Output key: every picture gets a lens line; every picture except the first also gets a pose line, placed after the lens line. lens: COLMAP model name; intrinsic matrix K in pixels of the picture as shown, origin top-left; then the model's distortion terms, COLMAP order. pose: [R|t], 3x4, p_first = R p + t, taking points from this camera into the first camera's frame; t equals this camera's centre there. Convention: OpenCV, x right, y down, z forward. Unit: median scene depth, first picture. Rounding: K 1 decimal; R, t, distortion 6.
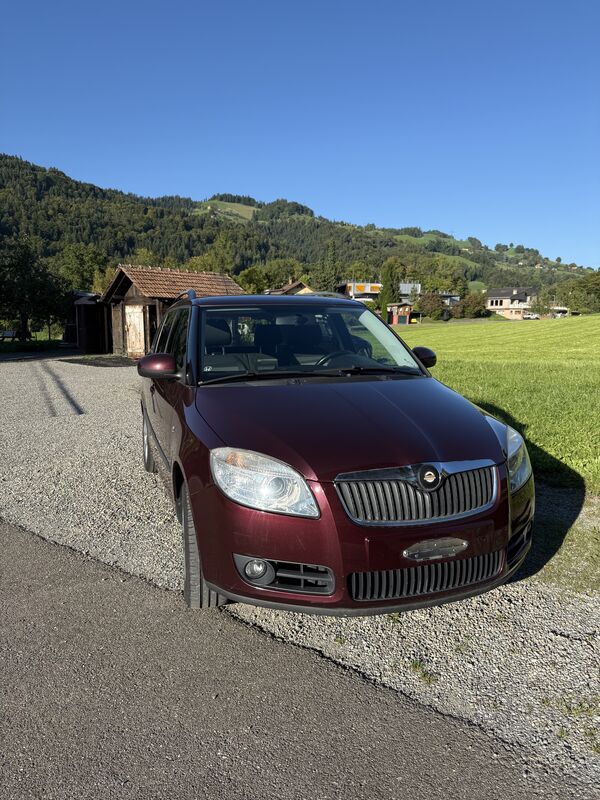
lens RADIAL K [[572.8, 0, 297.5], [0, 572.8, 395.8], [0, 0, 1]] dist [0.041313, -0.006396]
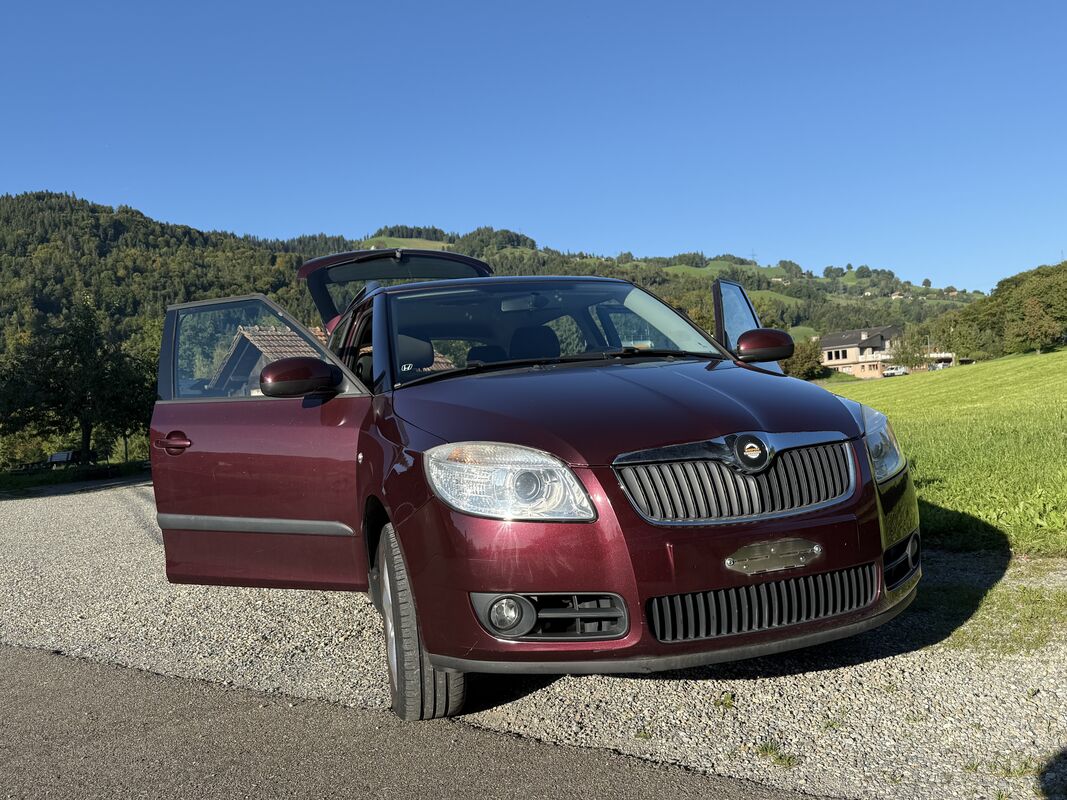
lens RADIAL K [[925.1, 0, 536.1], [0, 925.1, 395.5], [0, 0, 1]] dist [0.108446, -0.093392]
pose [[0.996730, -0.079454, 0.014713, -0.023680], [0.080754, 0.985909, -0.146503, 0.148793], [-0.002865, 0.147212, 0.989101, -0.063951]]
